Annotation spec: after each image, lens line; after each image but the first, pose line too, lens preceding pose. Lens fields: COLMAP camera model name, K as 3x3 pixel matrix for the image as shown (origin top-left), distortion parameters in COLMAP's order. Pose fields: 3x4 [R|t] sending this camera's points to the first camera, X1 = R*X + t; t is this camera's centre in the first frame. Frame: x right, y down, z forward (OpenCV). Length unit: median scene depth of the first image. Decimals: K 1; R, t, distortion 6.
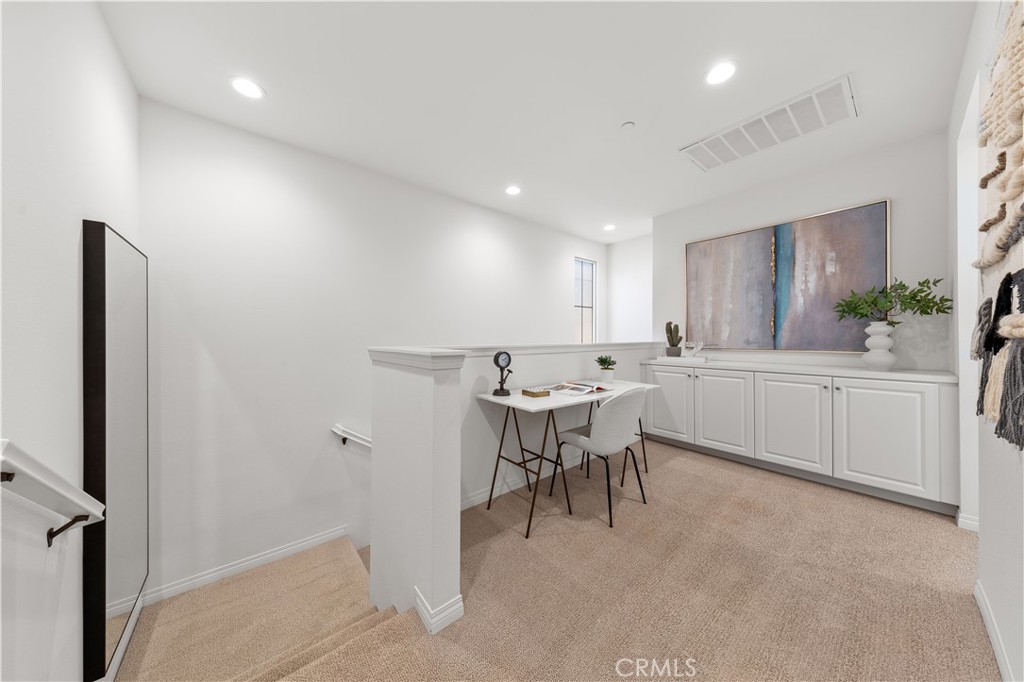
lens RADIAL K [[325.5, 0, 511.5], [0, 325.5, 335.7], [0, 0, 1]] dist [0.000215, 0.000108]
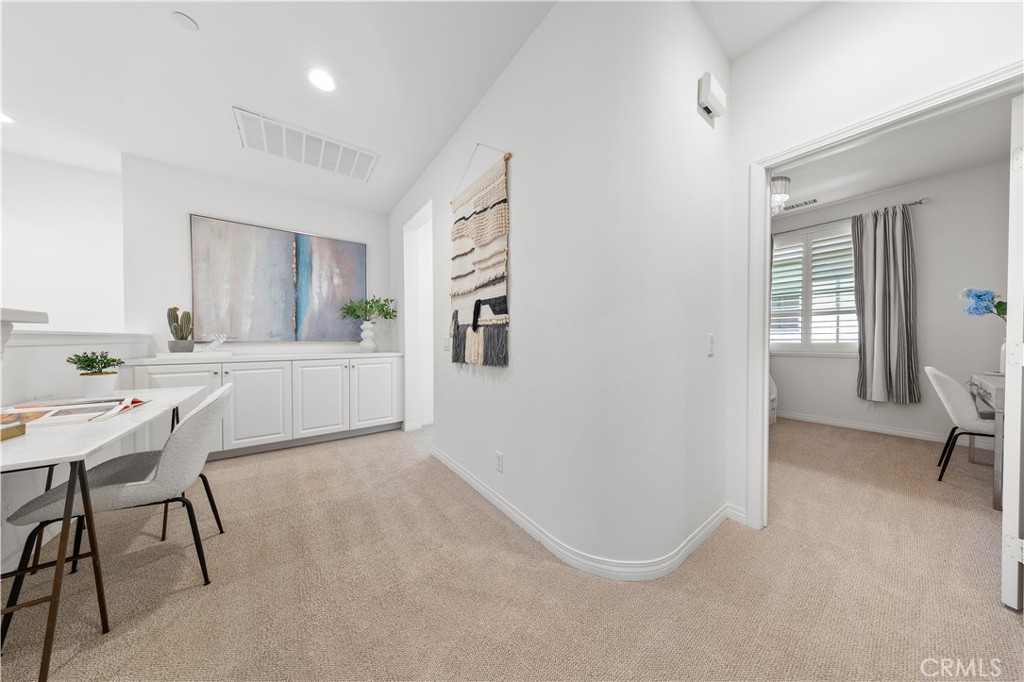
lens RADIAL K [[294.9, 0, 511.0], [0, 294.9, 342.9], [0, 0, 1]] dist [-0.000582, -0.000129]
pose [[0.043073, -0.010800, 0.999014, -0.215540], [-0.006804, 0.999915, 0.011103, 0.034521], [-0.999049, -0.007275, 0.042996, 0.222909]]
